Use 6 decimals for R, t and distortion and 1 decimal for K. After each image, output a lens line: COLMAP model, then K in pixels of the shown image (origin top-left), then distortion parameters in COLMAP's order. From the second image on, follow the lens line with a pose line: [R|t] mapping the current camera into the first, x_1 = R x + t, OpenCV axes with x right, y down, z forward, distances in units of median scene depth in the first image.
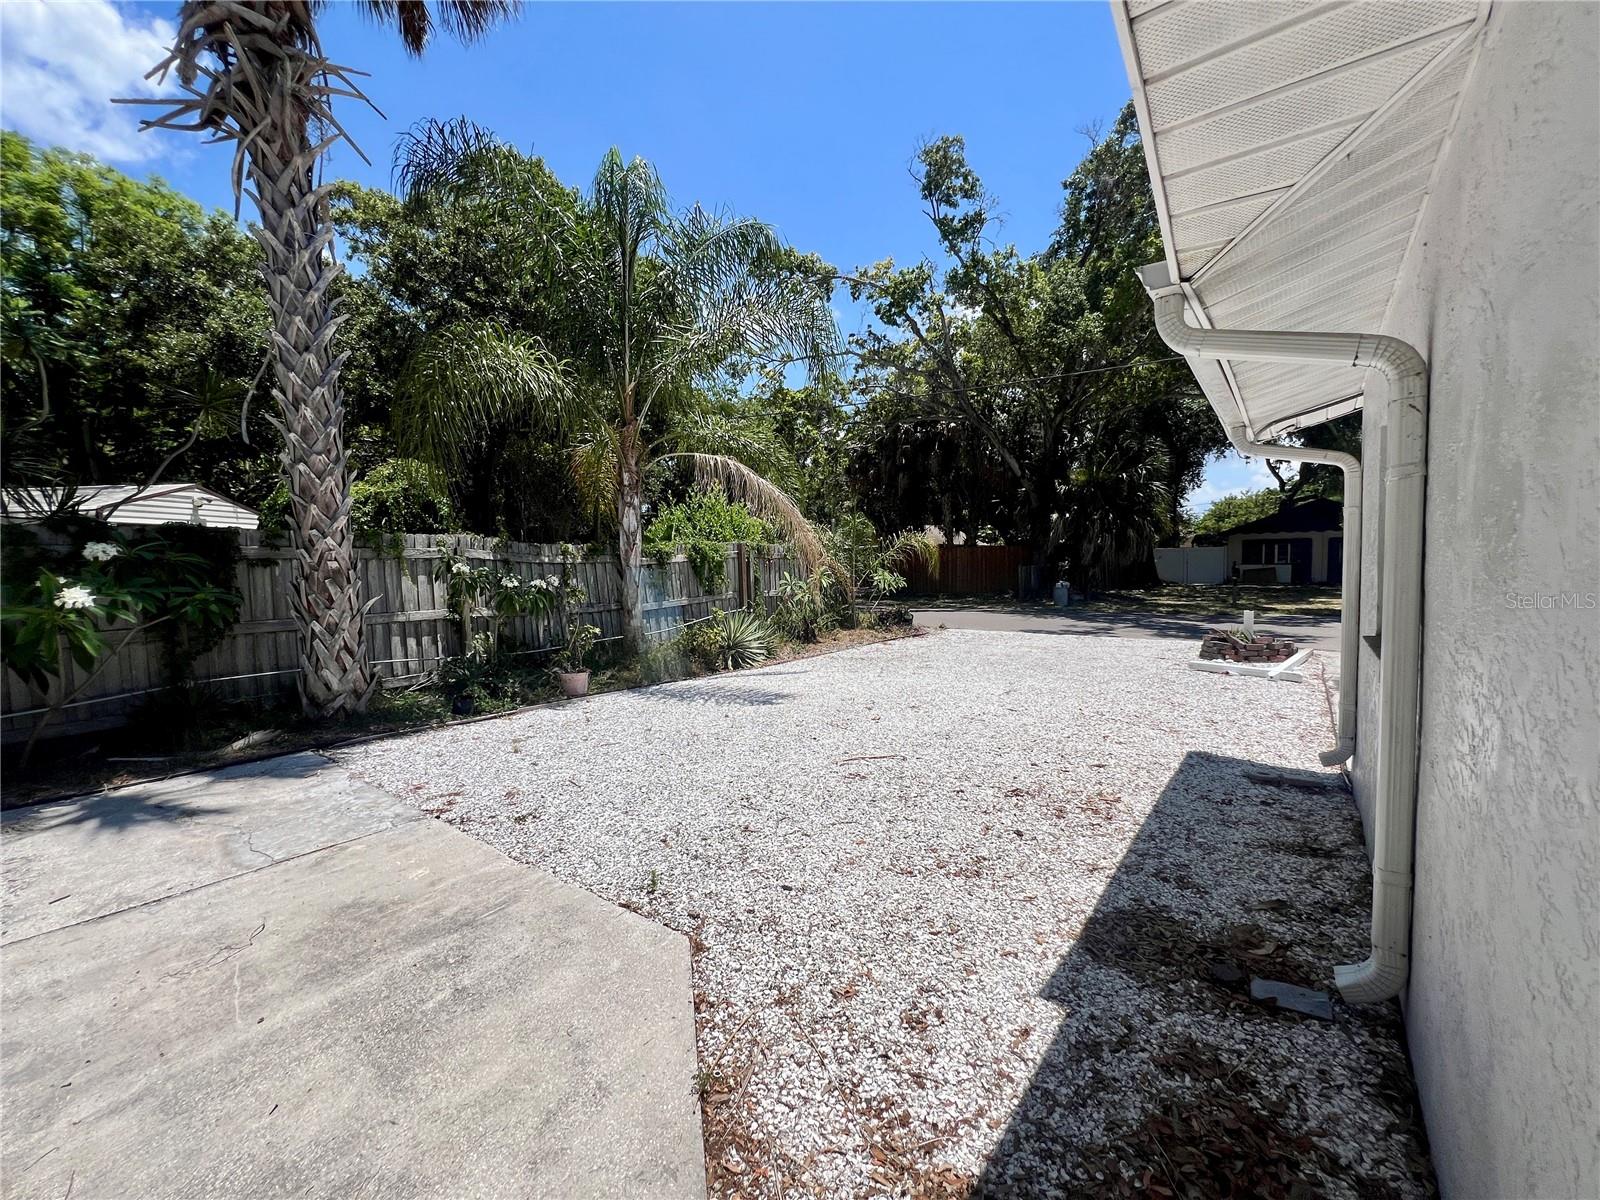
lens RADIAL K [[644.0, 0, 800.0], [0, 644.0, 600.0], [0, 0, 1]] dist [-0.001984, 0.000141]
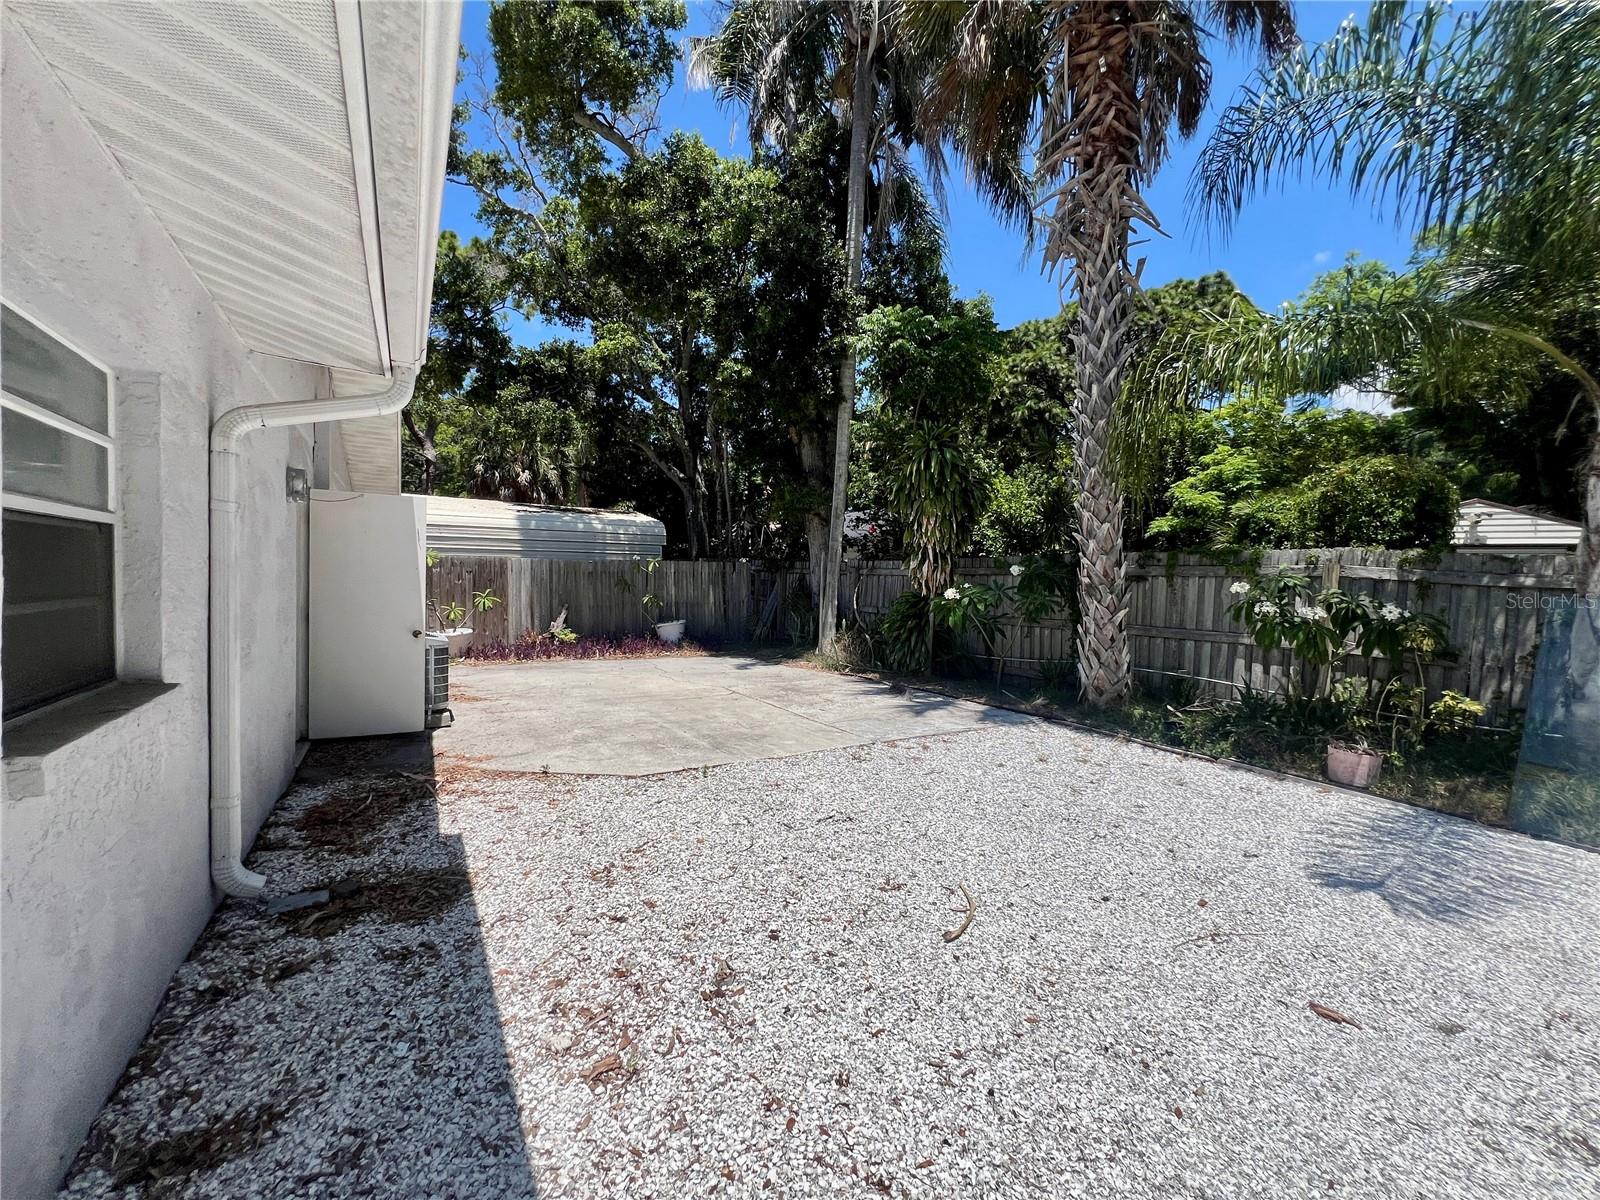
lens RADIAL K [[644.0, 0, 800.0], [0, 644.0, 600.0], [0, 0, 1]] dist [-0.001984, 0.000141]
pose [[-0.351130, 0.038380, -0.935540, 1.181292], [-0.069150, 0.995368, 0.066788, -0.116580], [0.933770, 0.088144, -0.346850, 1.732612]]
